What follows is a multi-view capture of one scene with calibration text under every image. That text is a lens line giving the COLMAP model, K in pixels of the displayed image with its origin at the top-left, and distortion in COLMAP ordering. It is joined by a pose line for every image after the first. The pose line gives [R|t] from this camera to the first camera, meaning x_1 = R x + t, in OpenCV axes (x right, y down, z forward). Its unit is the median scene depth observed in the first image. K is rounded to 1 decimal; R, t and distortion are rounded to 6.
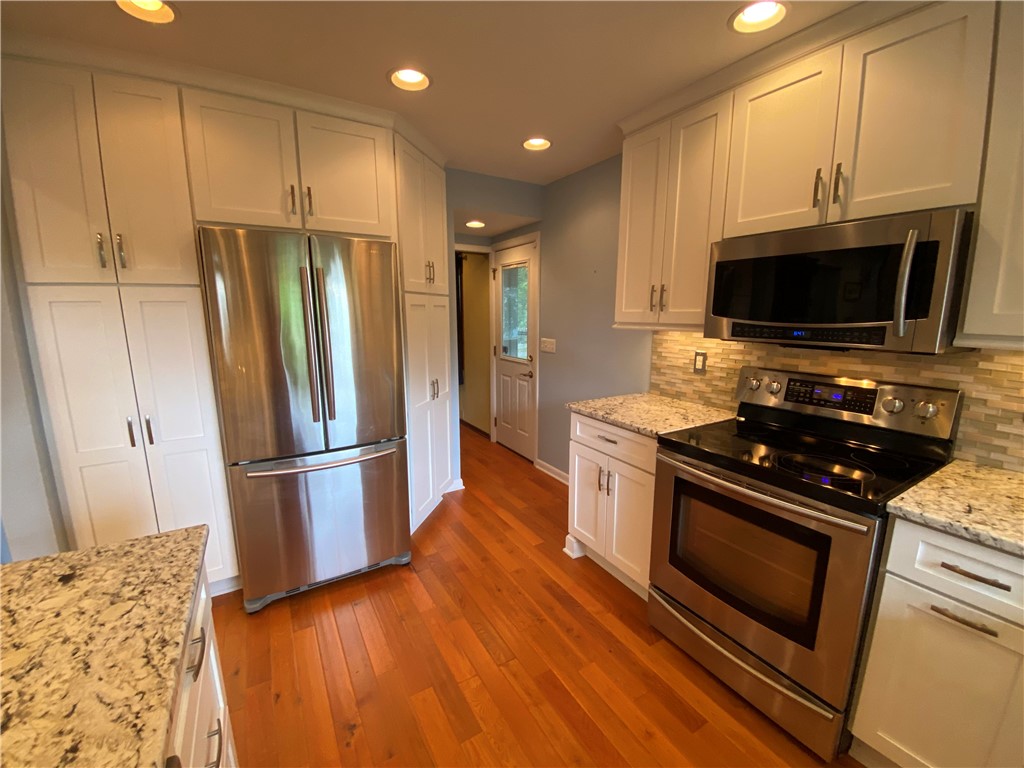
lens RADIAL K [[420.6, 0, 513.6], [0, 420.6, 381.5], [0, 0, 1]] dist [-0.001306, -0.000862]
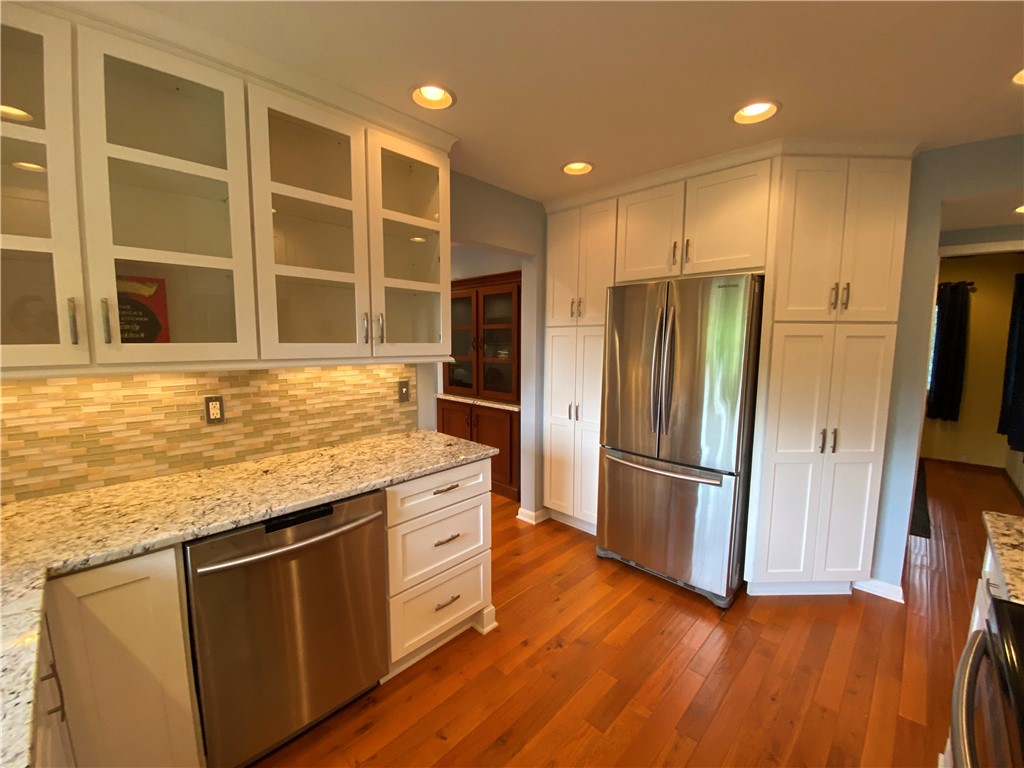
lens RADIAL K [[420.6, 0, 511.7], [0, 420.6, 386.0], [0, 0, 1]] dist [-0.001306, -0.000862]
pose [[0.245873, 0.102532, -0.963864, 0.588067], [-0.172951, 0.983073, 0.060457, -0.038075], [0.953747, 0.151837, 0.259444, 0.276061]]
